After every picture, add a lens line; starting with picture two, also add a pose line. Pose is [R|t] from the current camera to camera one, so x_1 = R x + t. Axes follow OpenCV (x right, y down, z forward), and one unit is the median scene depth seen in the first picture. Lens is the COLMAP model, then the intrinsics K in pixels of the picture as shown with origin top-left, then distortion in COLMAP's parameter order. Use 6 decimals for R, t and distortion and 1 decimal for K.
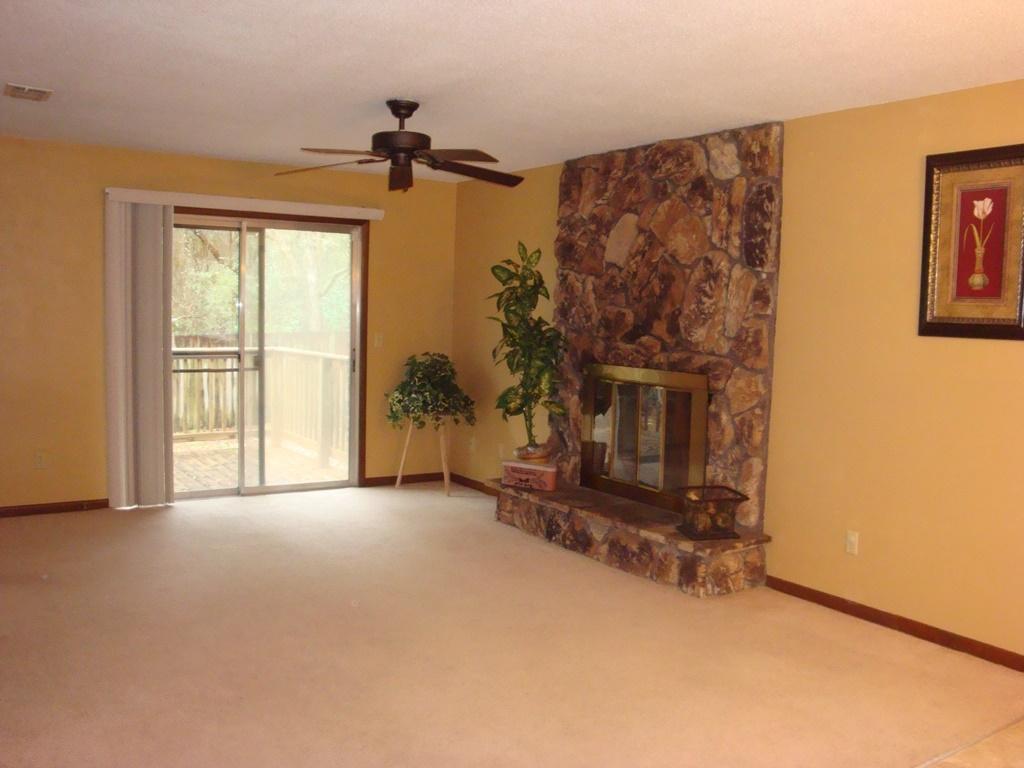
lens RADIAL K [[914.6, 0, 508.5], [0, 914.6, 396.3], [0, 0, 1]] dist [-0.192054, 0.206148]
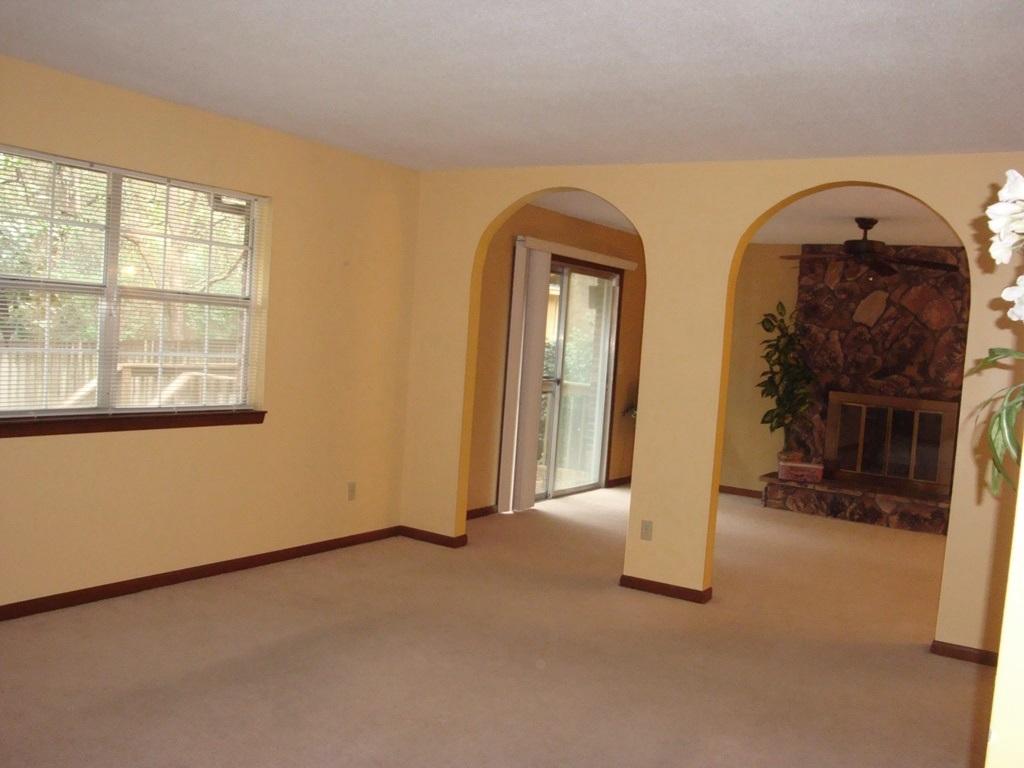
lens RADIAL K [[914.6, 0, 508.5], [0, 914.6, 396.3], [0, 0, 1]] dist [-0.192054, 0.206148]
pose [[0.923424, 0.007861, 0.383701, -0.956954], [-0.005910, 0.999963, -0.006264, -0.018298], [-0.383736, 0.003516, 0.923436, -0.094293]]
